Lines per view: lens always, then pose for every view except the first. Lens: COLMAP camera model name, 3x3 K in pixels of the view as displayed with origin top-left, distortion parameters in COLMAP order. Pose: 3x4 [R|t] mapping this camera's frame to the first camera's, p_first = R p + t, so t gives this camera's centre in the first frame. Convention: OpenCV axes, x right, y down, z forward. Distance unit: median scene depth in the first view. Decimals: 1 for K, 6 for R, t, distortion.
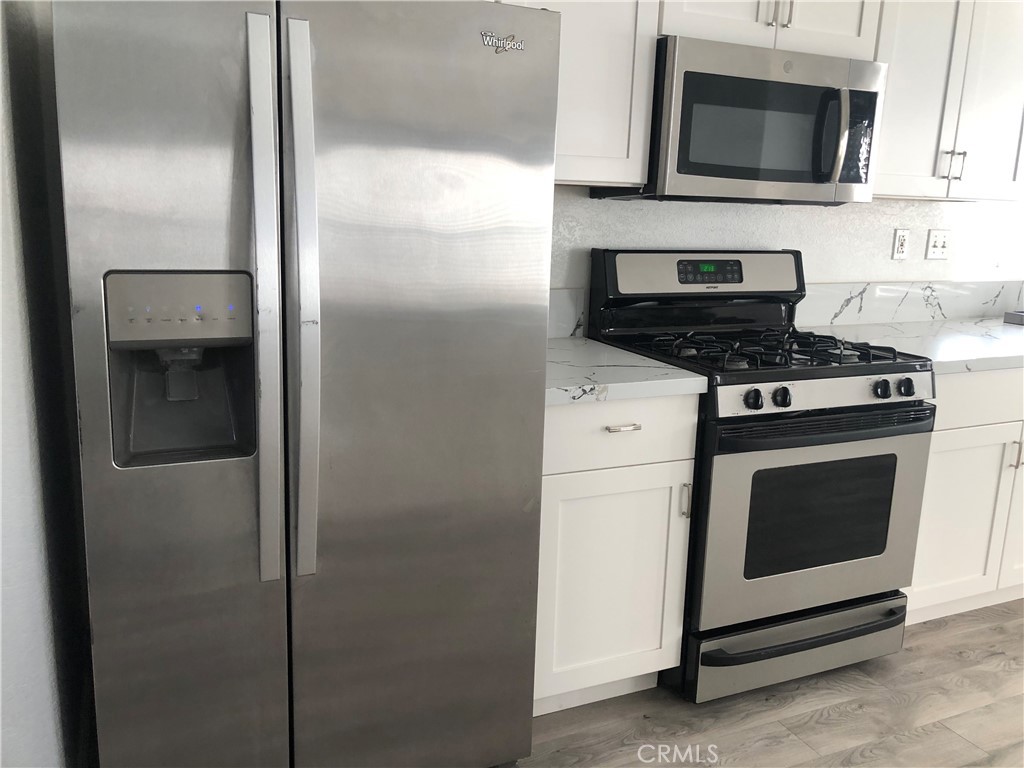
lens RADIAL K [[841.6, 0, 520.9], [0, 841.6, 370.2], [0, 0, 1]] dist [0.031468, -0.034182]
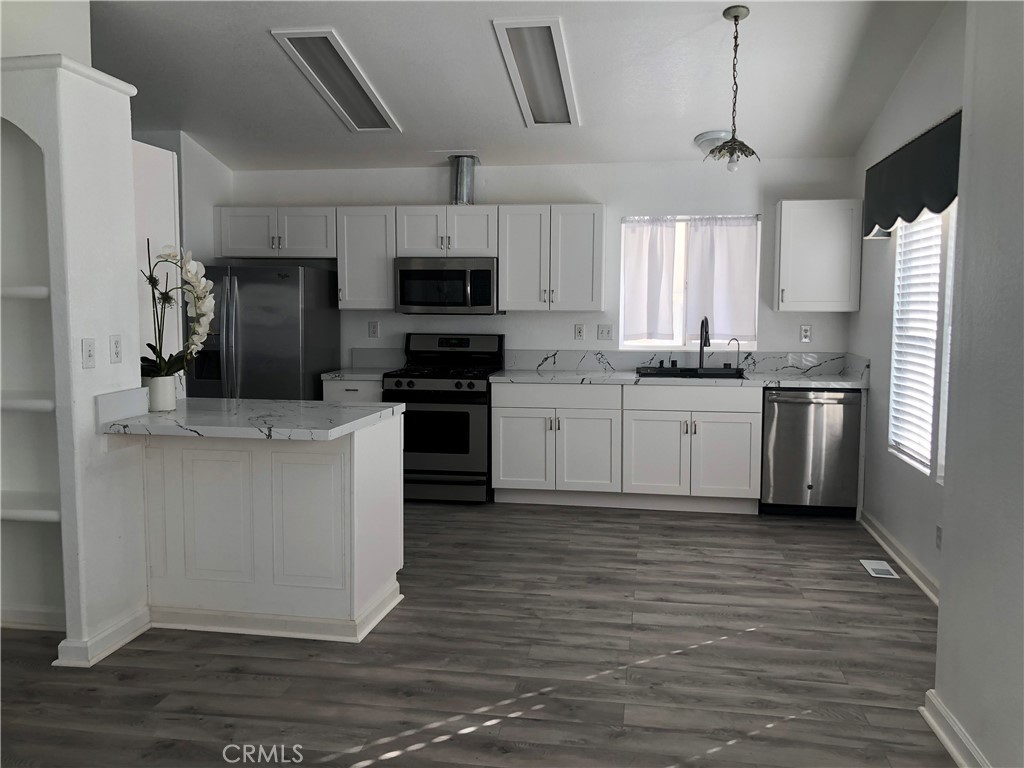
lens RADIAL K [[841.6, 0, 515.5], [0, 841.6, 386.0], [0, 0, 1]] dist [0.031468, -0.034182]
pose [[0.827130, 0.024288, -0.561486, 2.011490], [-0.087251, 0.992502, -0.085598, 0.229126], [0.555197, 0.119791, 0.823047, -1.008983]]
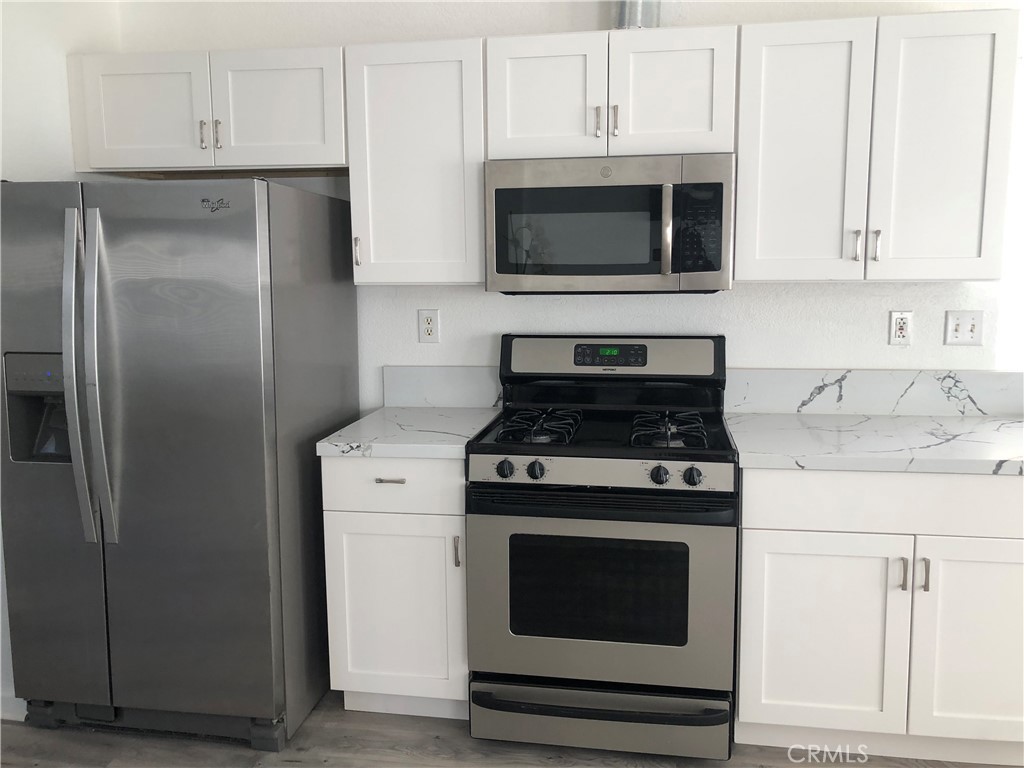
lens RADIAL K [[841.6, 0, 517.2], [0, 841.6, 368.3], [0, 0, 1]] dist [0.031468, -0.034182]
pose [[0.824184, 0.029266, -0.565566, 0.857063], [-0.075297, 0.995460, -0.058215, -0.033205], [0.561295, 0.090565, 0.822646, 0.061029]]
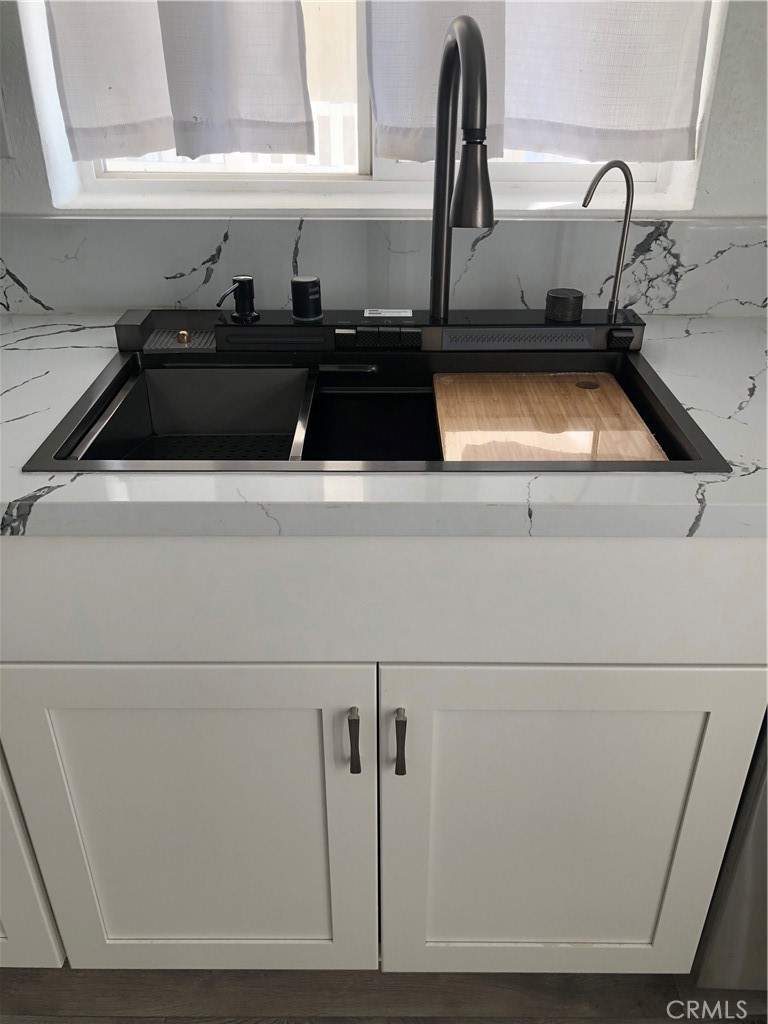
lens RADIAL K [[841.6, 0, 383.9], [0, 841.6, 521.6], [0, 0, 1]] dist [0.031468, -0.034182]
pose [[0.905127, 0.185458, -0.382557, 1.199829], [-0.058432, 0.945564, 0.320147, -0.153128], [0.421106, -0.267420, 0.866693, 0.983862]]
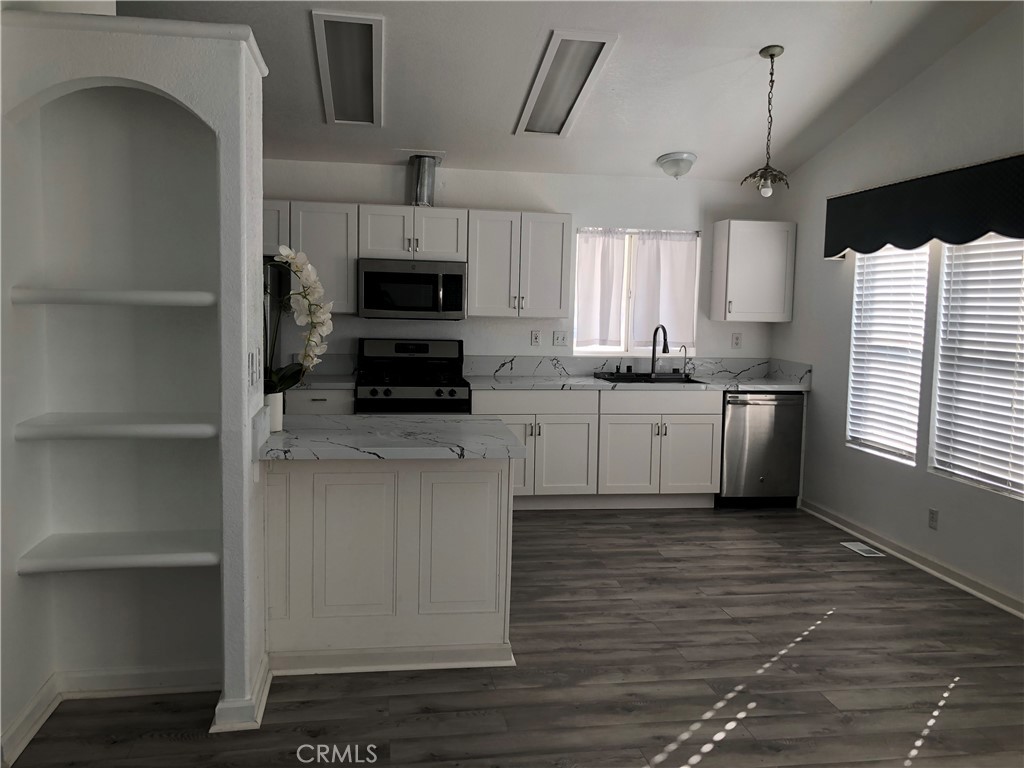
lens RADIAL K [[841.6, 0, 518.9], [0, 841.6, 384.2], [0, 0, 1]] dist [0.031468, -0.034182]
pose [[0.963149, 0.013650, -0.268622, 1.325311], [-0.043749, 0.993362, -0.106384, 0.251830], [0.265387, 0.114216, 0.957353, -1.323870]]
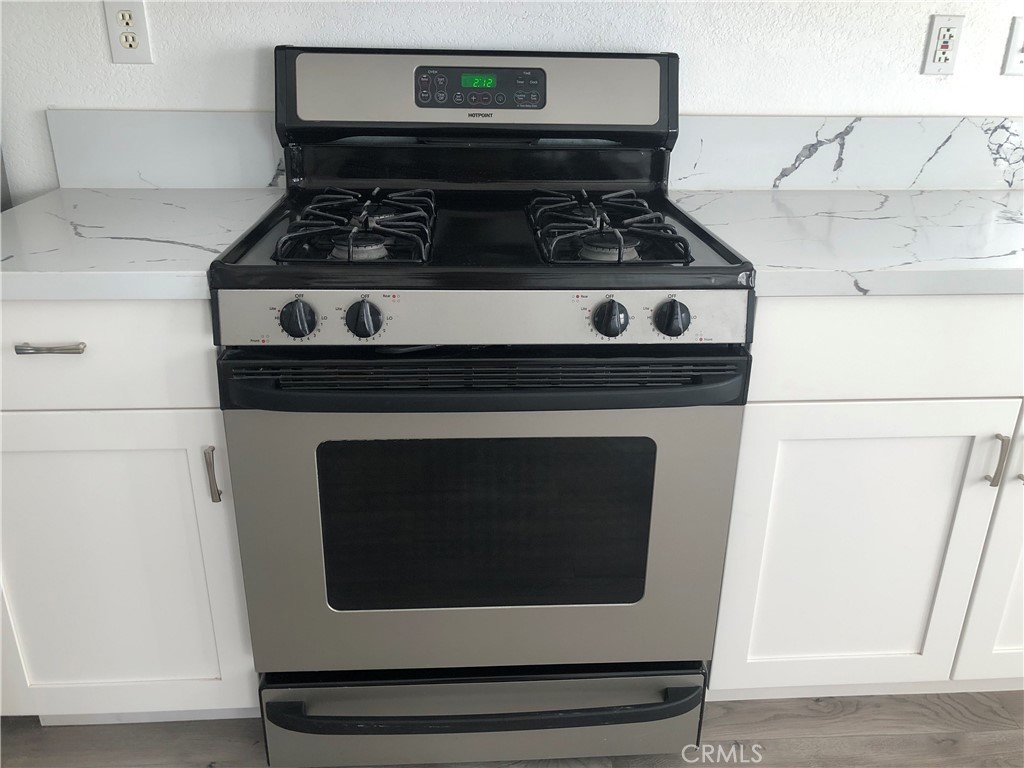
lens RADIAL K [[841.6, 0, 527.5], [0, 841.6, 370.9], [0, 0, 1]] dist [0.031468, -0.034182]
pose [[0.936647, 0.117449, -0.329998, 0.556236], [-0.056836, 0.980585, 0.187679, -0.040037], [0.345634, -0.157033, 0.925137, 0.498919]]
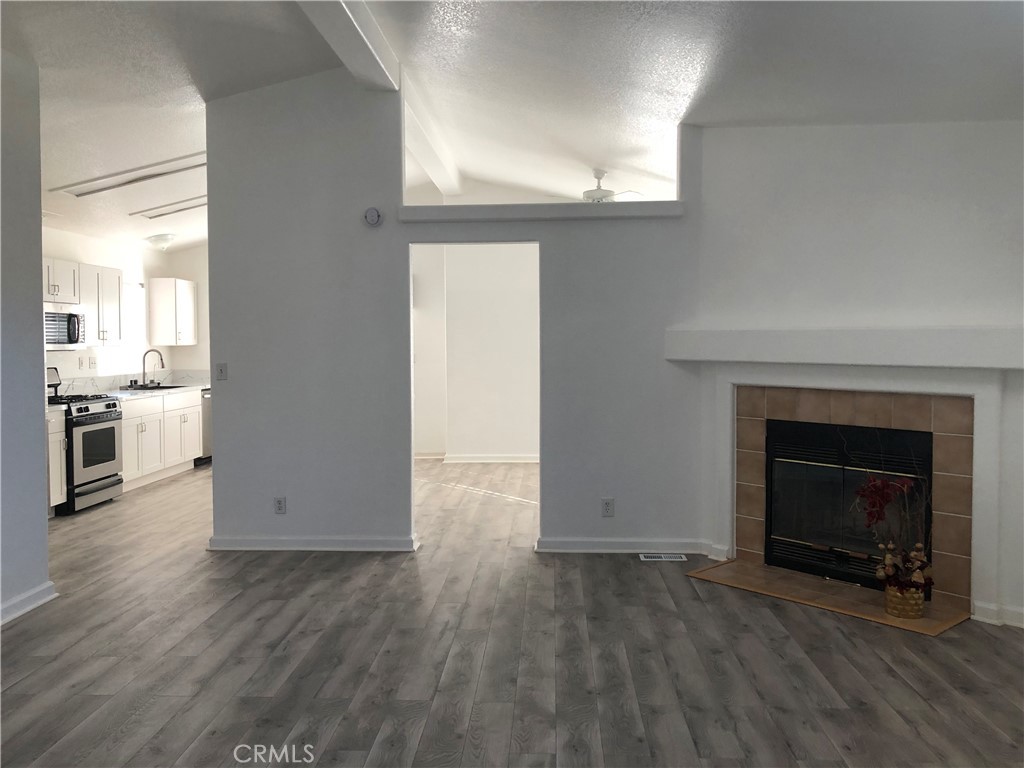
lens RADIAL K [[841.6, 0, 508.6], [0, 841.6, 375.2], [0, 0, 1]] dist [0.031468, -0.034182]
pose [[0.466198, -0.071638, 0.881775, -1.708248], [0.193907, 0.980754, -0.022840, 0.278020], [-0.863168, 0.181630, 0.471117, -1.871890]]
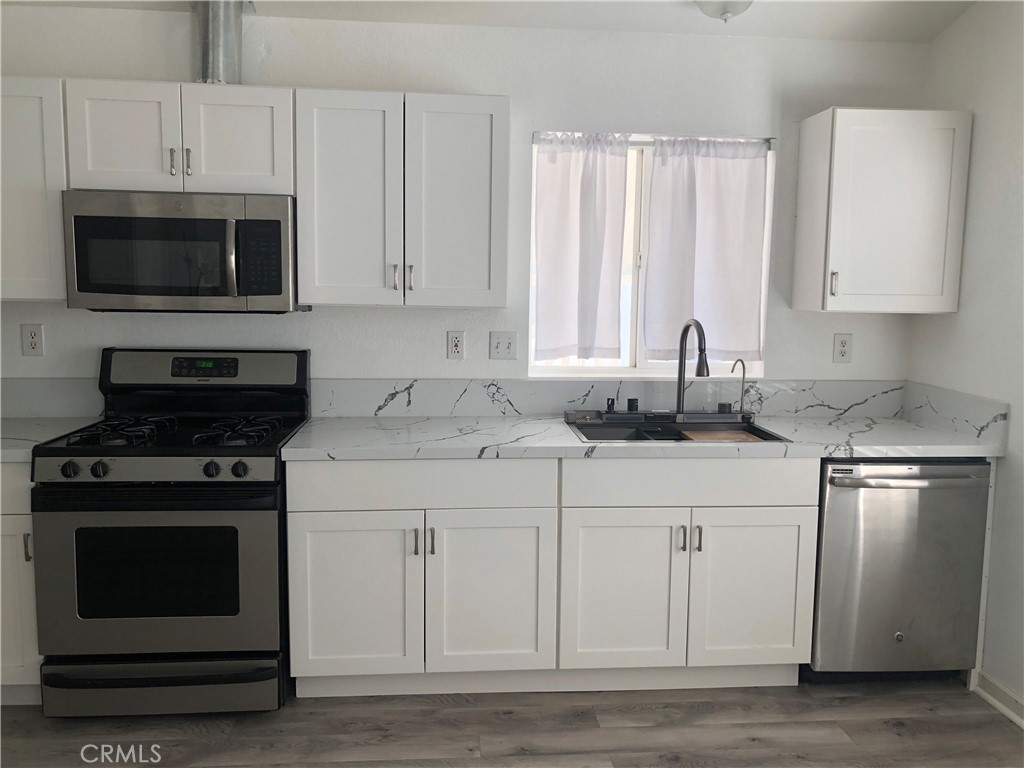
lens RADIAL K [[841.6, 0, 524.4], [0, 841.6, 376.1], [0, 0, 1]] dist [0.031468, -0.034182]
pose [[0.942023, 0.020259, -0.334935, 1.235042], [-0.051757, 0.995003, -0.085384, -0.029065], [0.331531, 0.097769, 0.938365, 0.025077]]
